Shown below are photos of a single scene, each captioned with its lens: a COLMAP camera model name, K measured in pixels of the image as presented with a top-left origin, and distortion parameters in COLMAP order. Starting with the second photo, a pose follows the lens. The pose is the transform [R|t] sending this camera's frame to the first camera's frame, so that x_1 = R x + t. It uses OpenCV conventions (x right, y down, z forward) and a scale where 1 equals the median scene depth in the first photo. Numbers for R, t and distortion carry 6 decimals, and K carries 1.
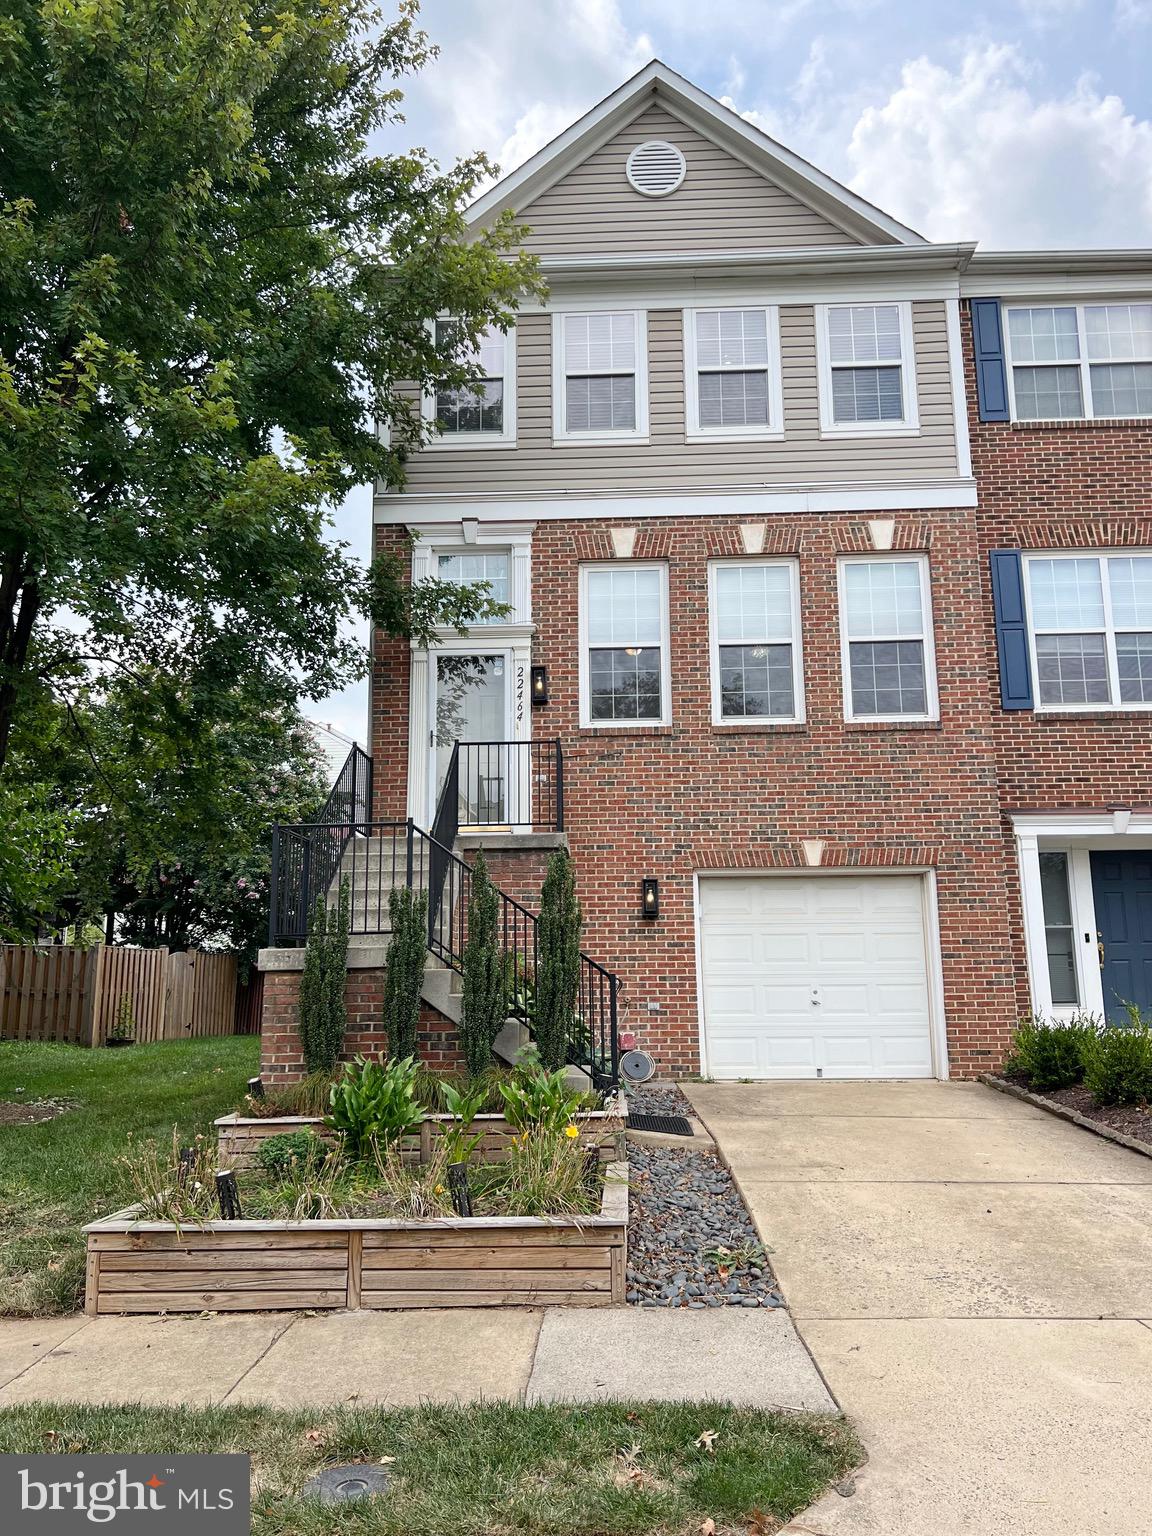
lens RADIAL K [[1150.0, 0, 575.1], [0, 1150.0, 768.0], [0, 0, 1]] dist [0.048122, -0.058568]
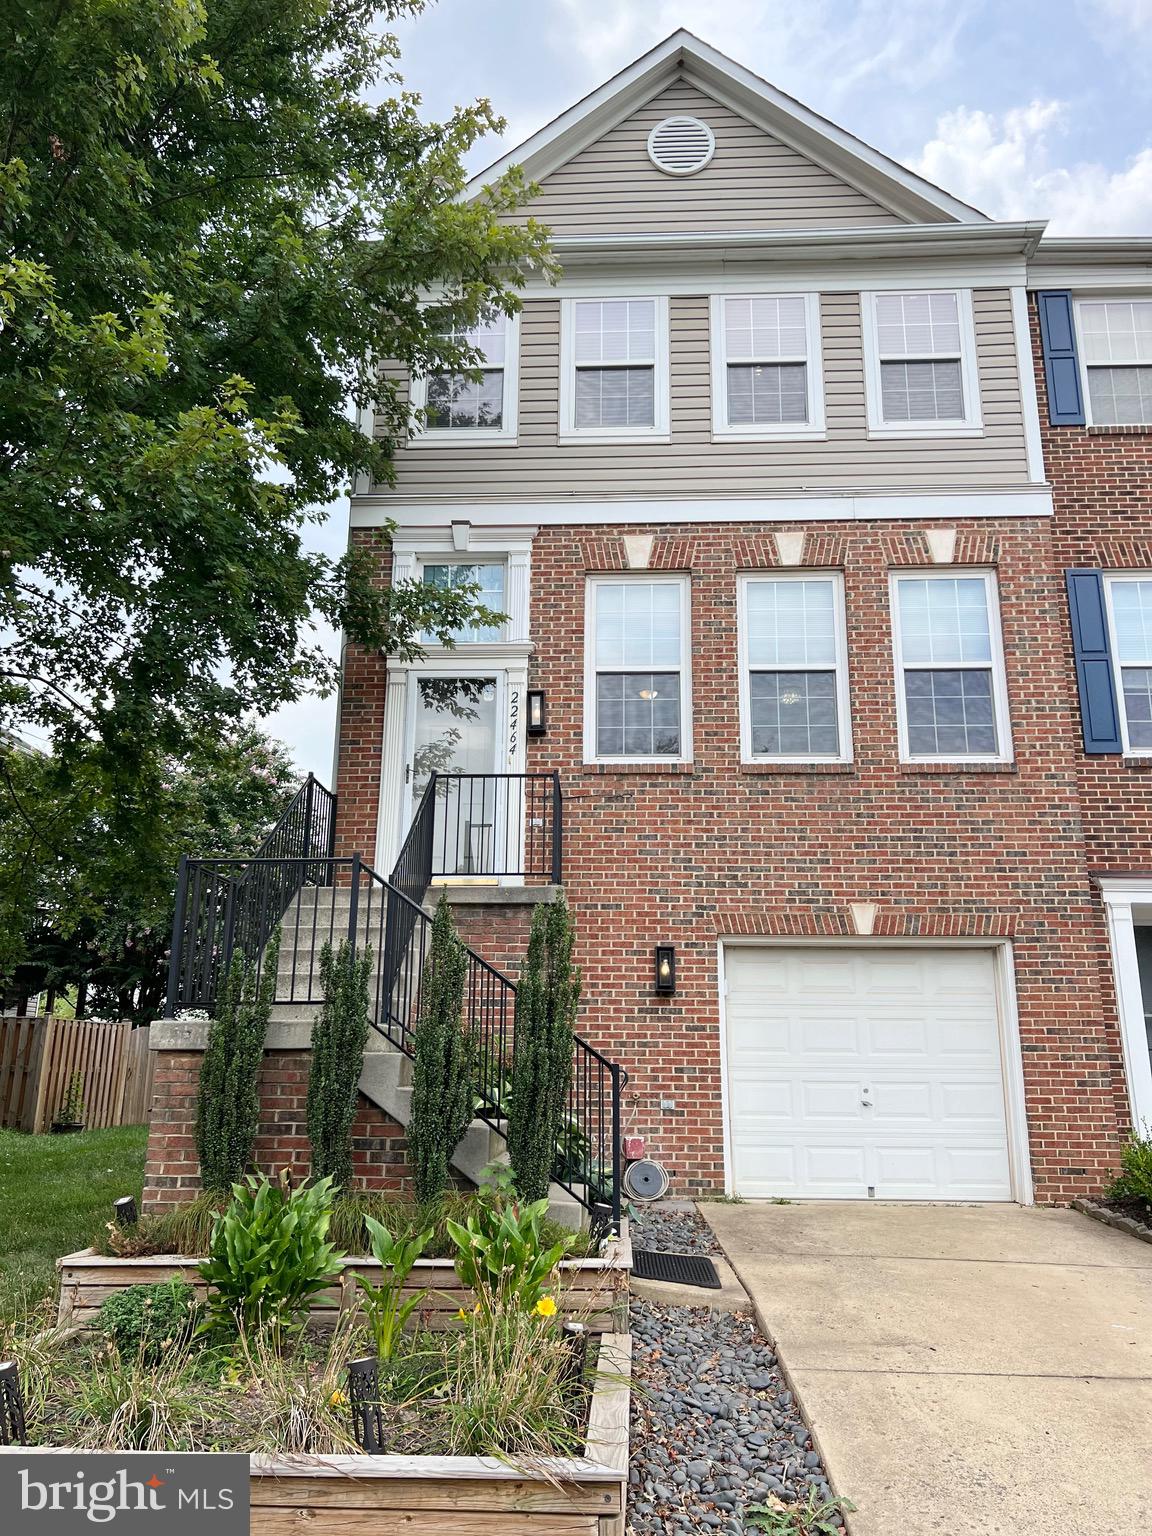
lens RADIAL K [[1150.0, 0, 575.9], [0, 1150.0, 762.0], [0, 0, 1]] dist [0.048122, -0.058568]
pose [[0.999774, 0.017454, -0.012164, 0.008564], [-0.018319, 0.997010, -0.075072, 0.026930], [0.010818, 0.075278, 0.997104, 0.158985]]
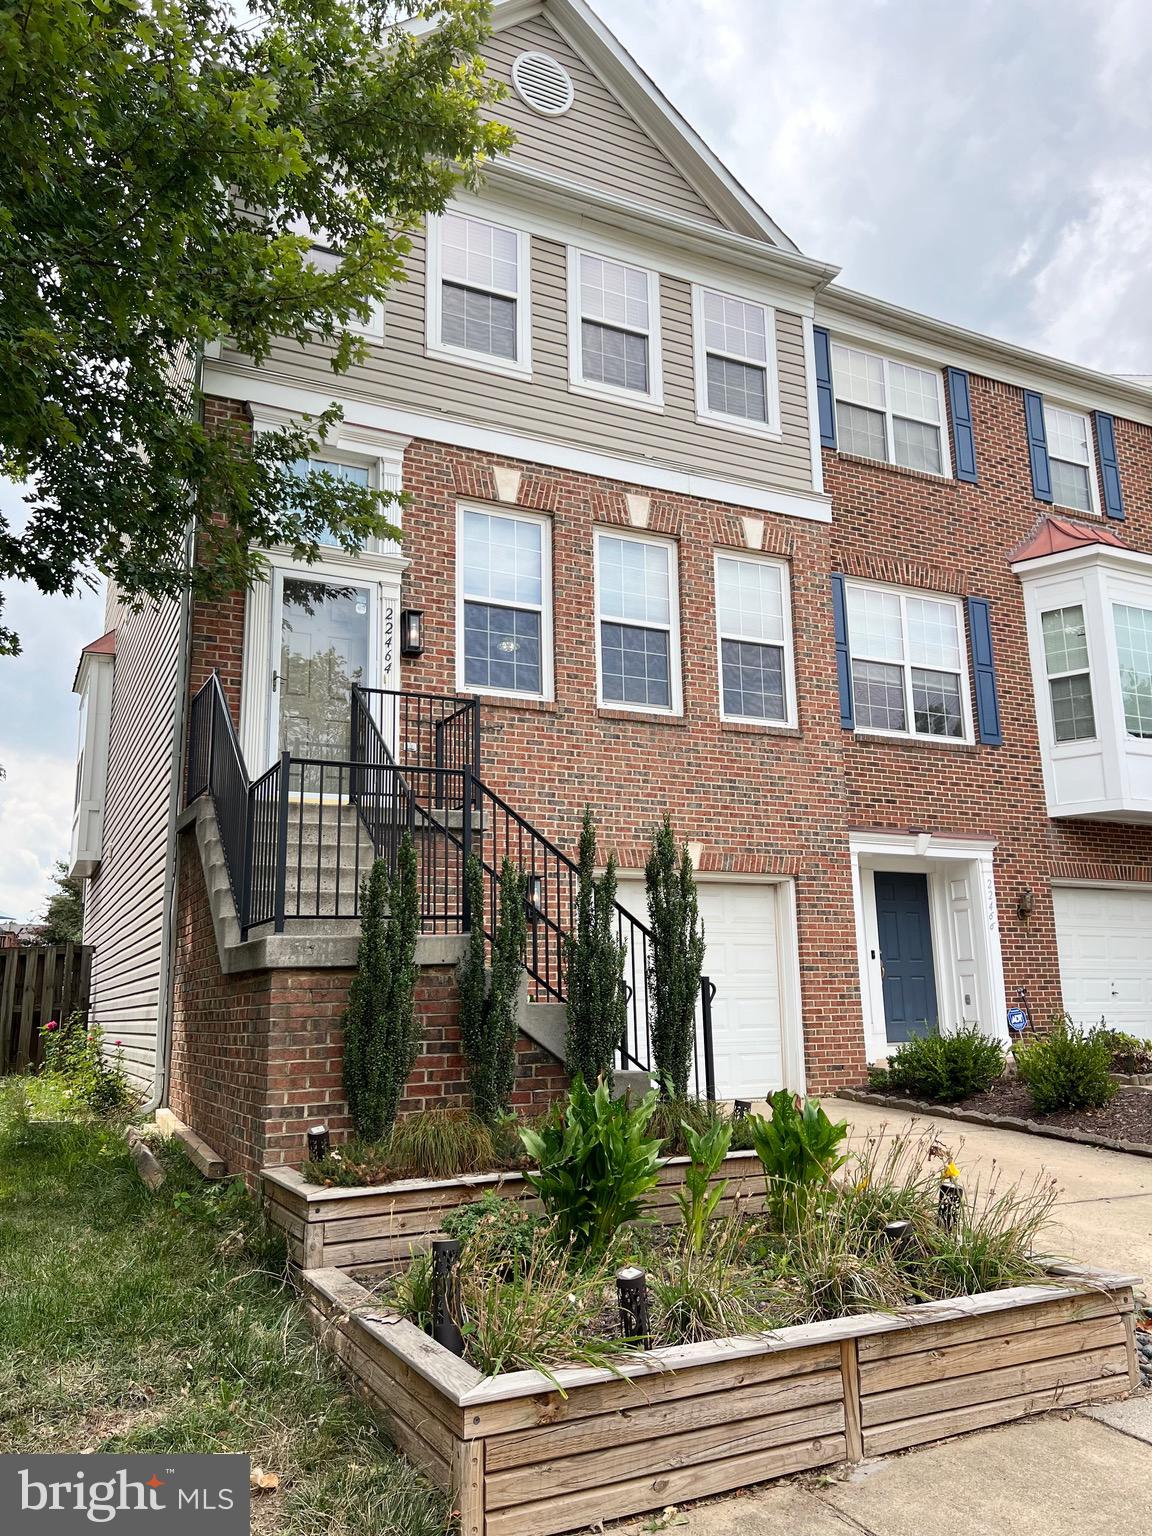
lens RADIAL K [[1150.0, 0, 582.6], [0, 1150.0, 768.3], [0, 0, 1]] dist [0.048122, -0.058568]
pose [[0.876457, 0.092899, 0.472433, -0.304099], [-0.078869, 0.995657, -0.049468, 0.054523], [-0.474976, 0.006096, 0.879977, 0.222008]]
